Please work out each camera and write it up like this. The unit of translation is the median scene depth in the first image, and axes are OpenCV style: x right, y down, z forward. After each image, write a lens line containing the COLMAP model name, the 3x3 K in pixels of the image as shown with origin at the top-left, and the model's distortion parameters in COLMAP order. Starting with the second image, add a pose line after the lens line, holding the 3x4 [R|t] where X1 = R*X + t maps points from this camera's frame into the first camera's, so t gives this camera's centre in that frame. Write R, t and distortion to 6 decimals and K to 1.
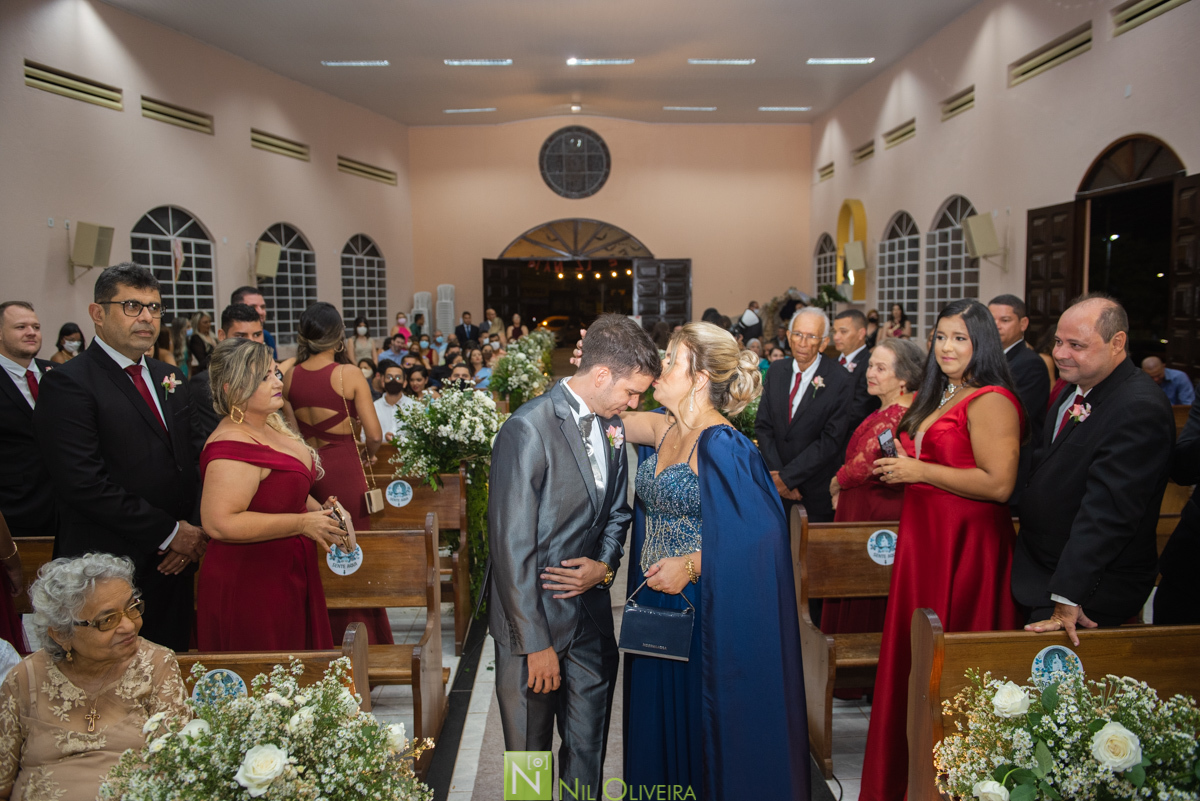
lens RADIAL K [[847.3, 0, 594.5], [0, 847.3, 403.2], [0, 0, 1]] dist [-0.023508, -0.002053]
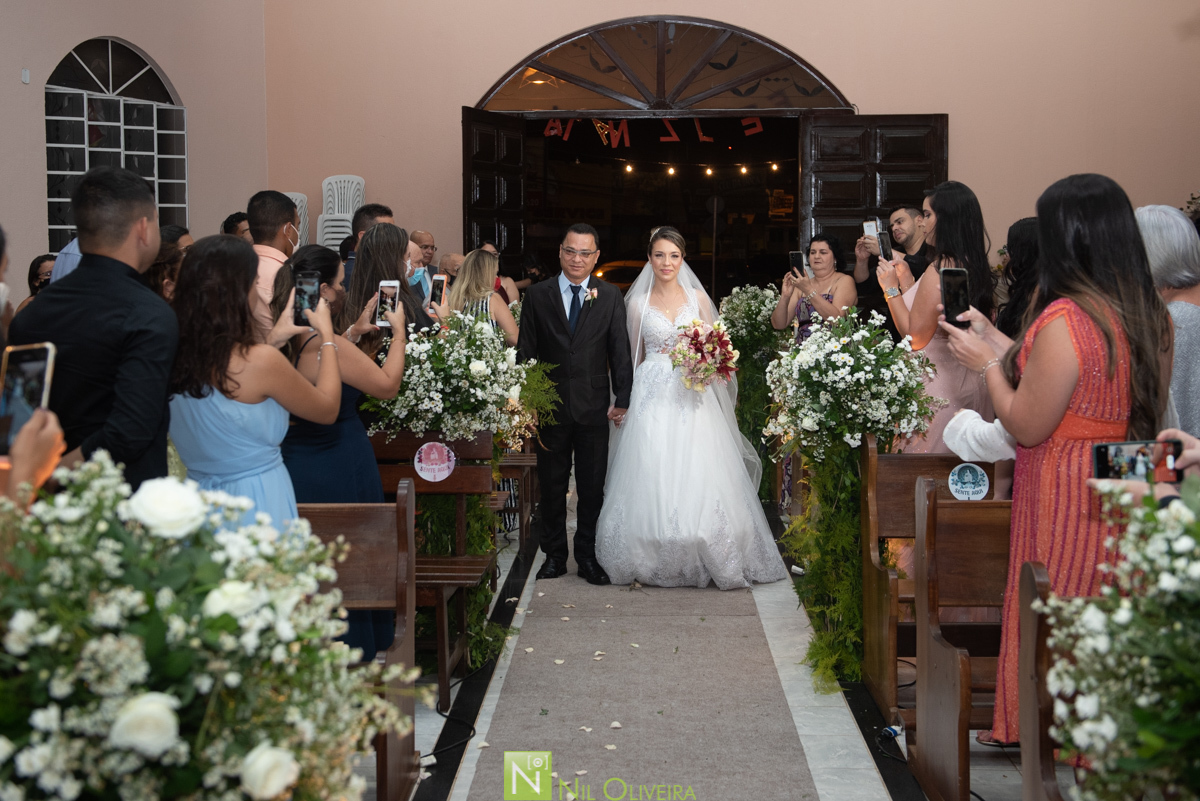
lens RADIAL K [[1341.2, 0, 593.6], [0, 1341.2, 391.2], [0, 0, 1]] dist [0.044448, 0.000000]
pose [[0.997313, 0.013118, -0.072078, -0.006632], [-0.013906, 0.999849, -0.010451, -0.032760], [0.071930, 0.011426, 0.997344, 0.384846]]
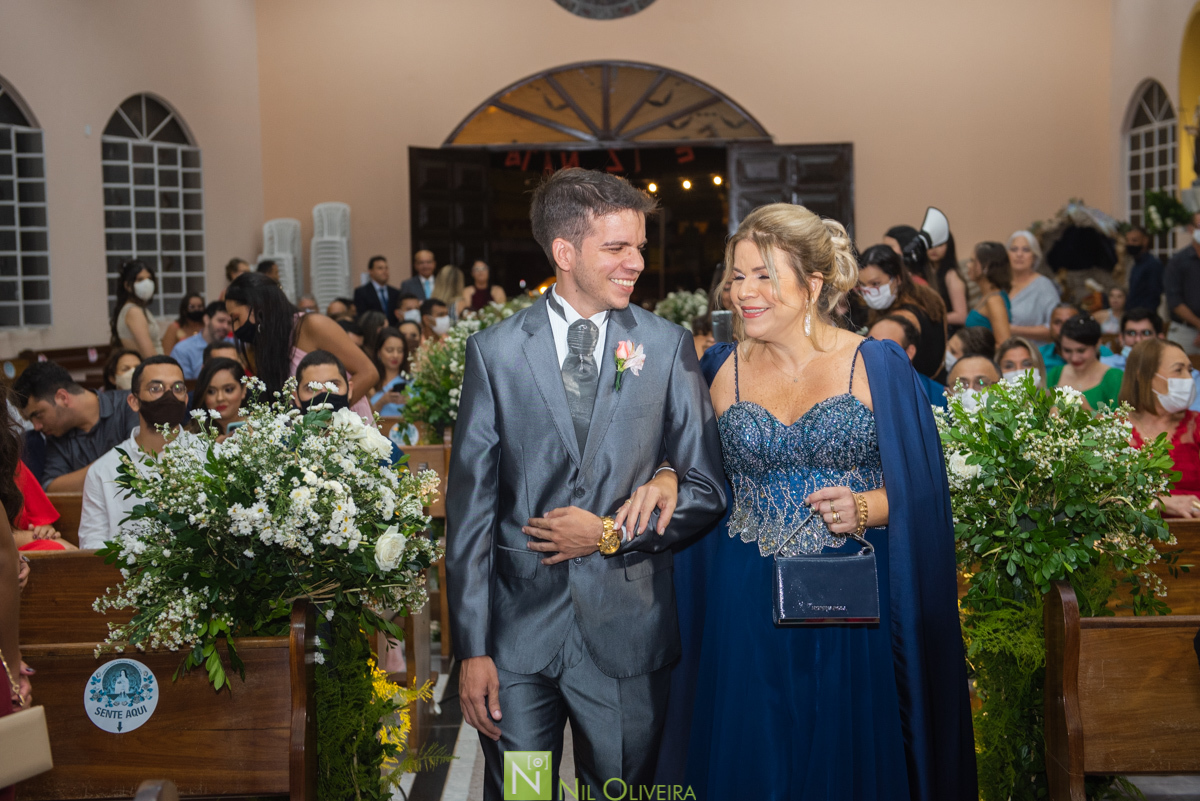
lens RADIAL K [[1678.4, 0, 599.8], [0, 1678.4, 396.9], [0, 0, 1]] dist [0.099841, 0.000000]
pose [[0.999596, -0.008132, -0.027249, -0.001798], [0.007167, 0.999350, -0.035341, 0.001836], [0.027519, 0.035132, 0.999004, 0.076182]]
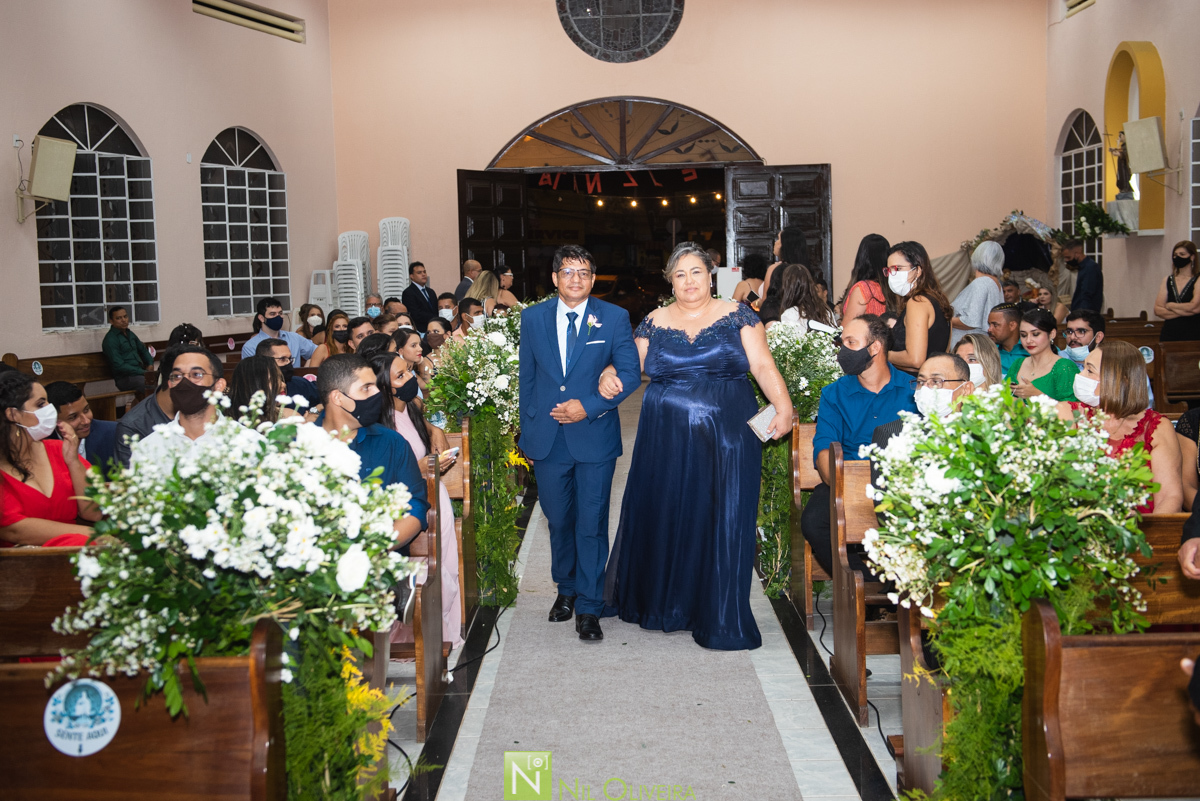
lens RADIAL K [[1341.2, 0, 602.2], [0, 1341.2, 394.3], [0, 0, 1]] dist [0.044448, 0.000000]
pose [[0.998843, -0.011204, -0.046772, 0.004064], [0.010342, 0.999773, -0.018636, -0.004323], [0.046970, 0.018131, 0.998732, 0.120165]]
